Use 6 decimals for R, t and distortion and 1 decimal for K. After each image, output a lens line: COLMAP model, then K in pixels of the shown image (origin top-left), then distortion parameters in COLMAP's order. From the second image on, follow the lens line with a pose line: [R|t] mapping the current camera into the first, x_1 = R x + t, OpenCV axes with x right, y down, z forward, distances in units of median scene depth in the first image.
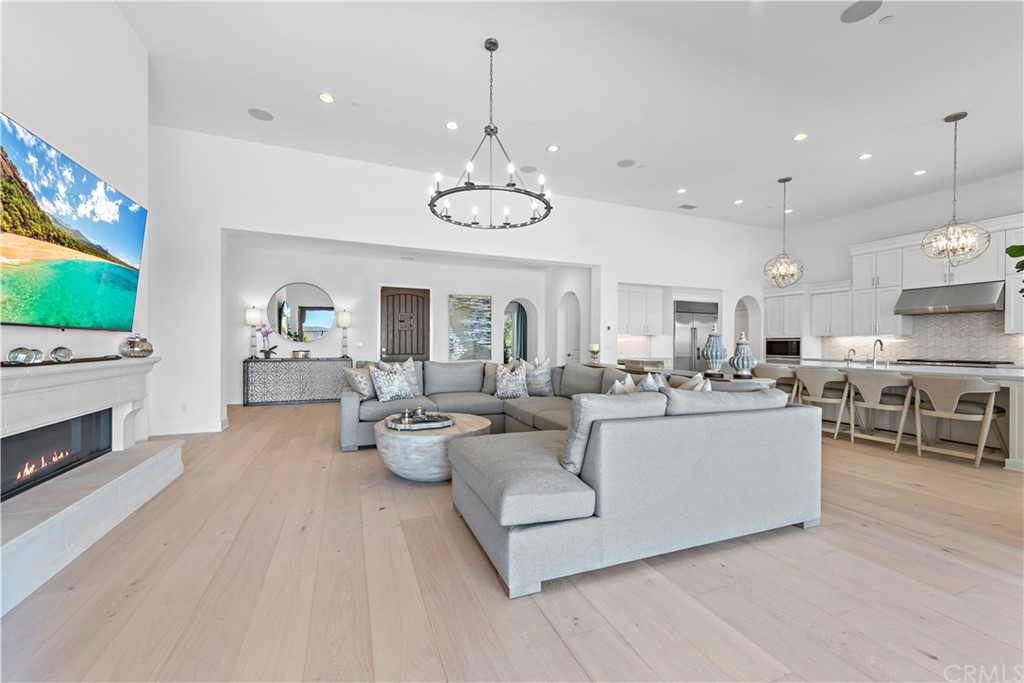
lens RADIAL K [[400.9, 0, 505.4], [0, 400.9, 344.1], [0, 0, 1]] dist [0.001342, -0.000363]
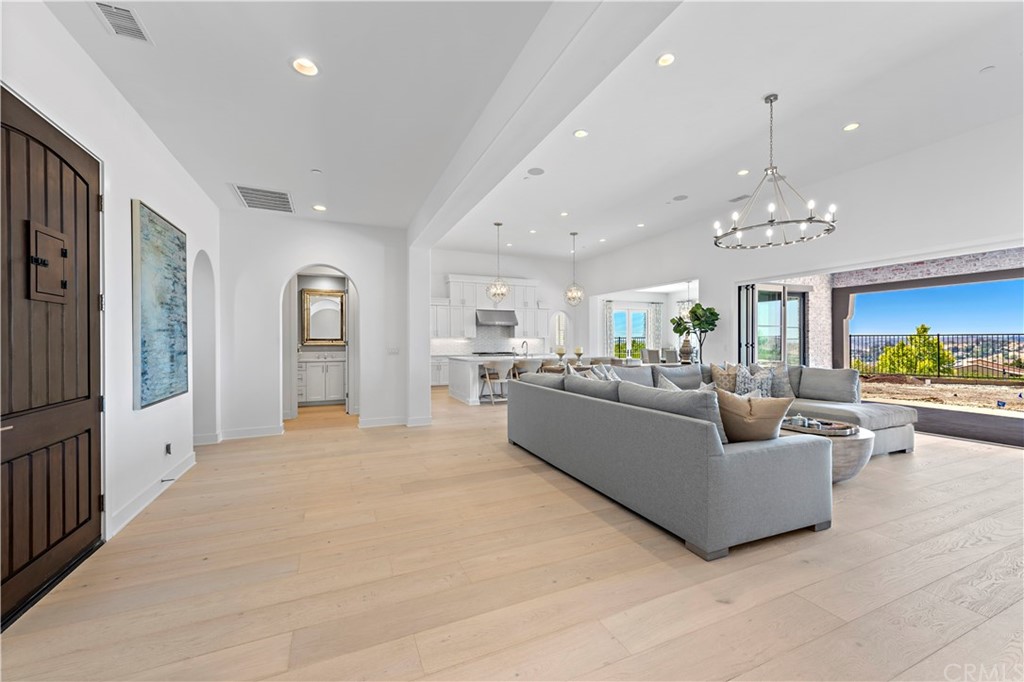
lens RADIAL K [[400.9, 0, 505.4], [0, 400.9, 343.6], [0, 0, 1]] dist [0.001342, -0.000363]
pose [[-0.031557, -0.009617, 0.999456, -0.567287], [0.005562, 0.999937, 0.009797, -0.013646], [-0.999486, 0.005868, -0.031501, 0.862633]]
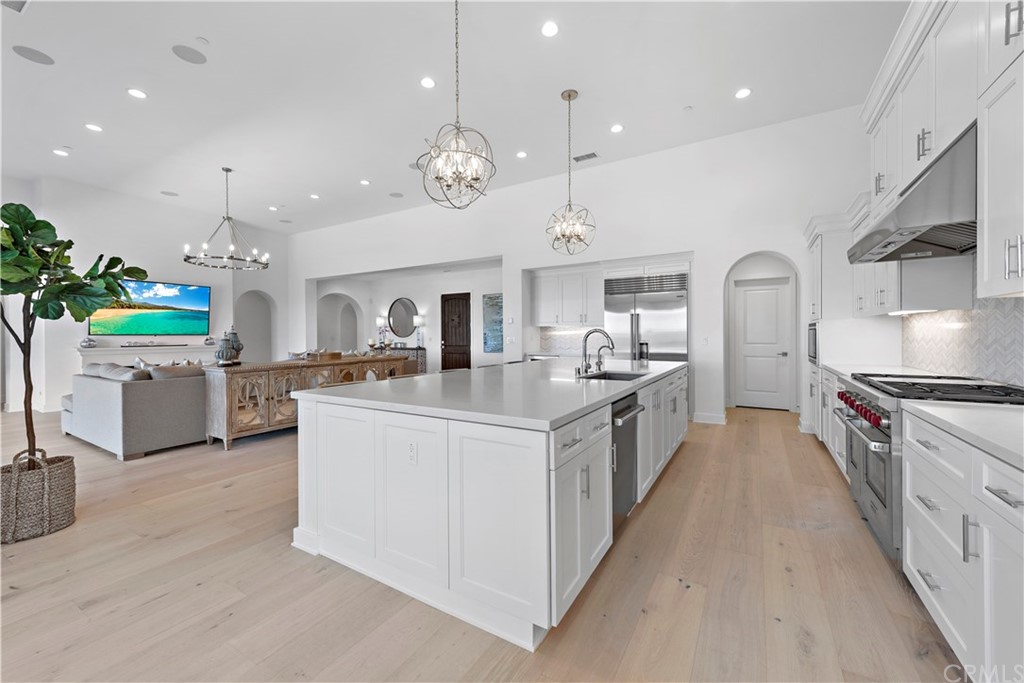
lens RADIAL K [[397.6, 0, 509.2], [0, 397.6, 338.1], [0, 0, 1]] dist [-0.000713, -0.000163]
pose [[0.603044, -0.003461, -0.797700, 0.986882], [0.009708, 0.999948, 0.003001, -0.002348], [0.797649, -0.009554, 0.603046, 0.440671]]
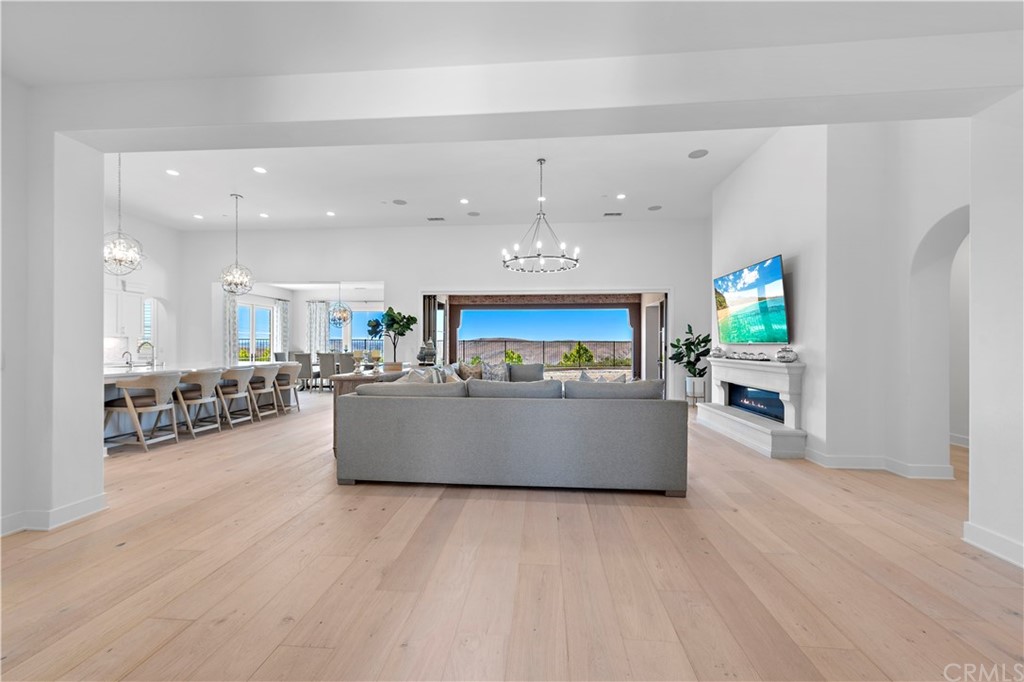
lens RADIAL K [[404.3, 0, 512.0], [0, 404.3, 345.6], [0, 0, 1]] dist [0.007584, -0.000308]
pose [[-0.898739, -0.008577, 0.438399, -0.300408], [-0.006557, 0.999960, 0.006122, -0.011068], [-0.438434, 0.002628, -0.898759, 1.168927]]
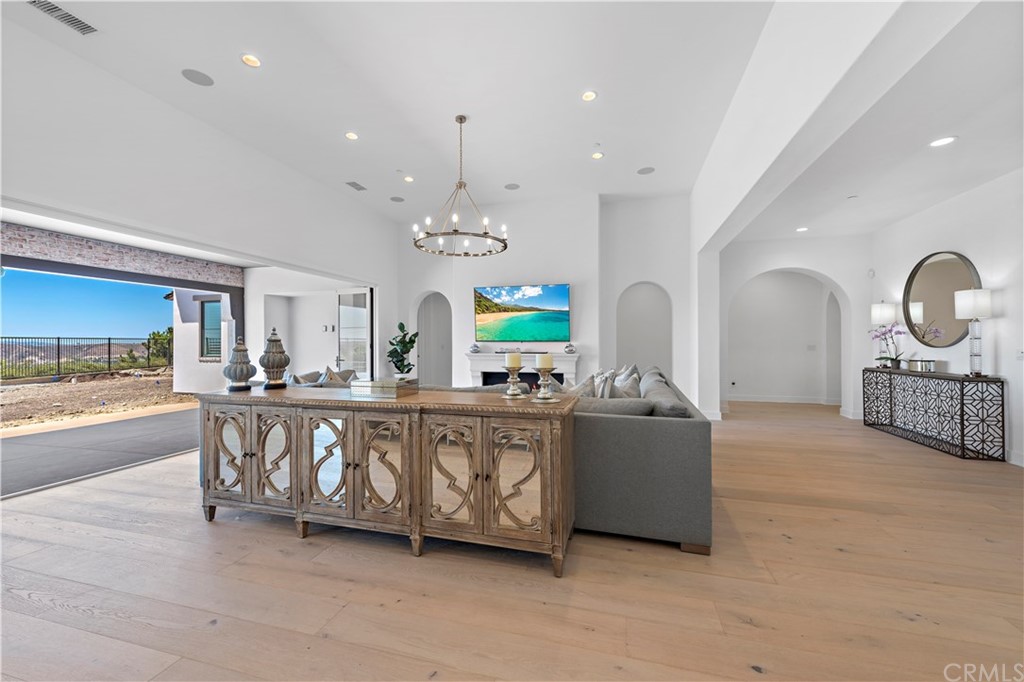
lens RADIAL K [[404.5, 0, 510.9], [0, 404.5, 343.0], [0, 0, 1]] dist [0.008666, -0.000029]
pose [[-0.600385, -0.003975, -0.799702, 0.423724], [-0.004341, 0.999989, -0.001712, -0.007927], [0.799700, 0.002443, -0.600395, 0.901803]]
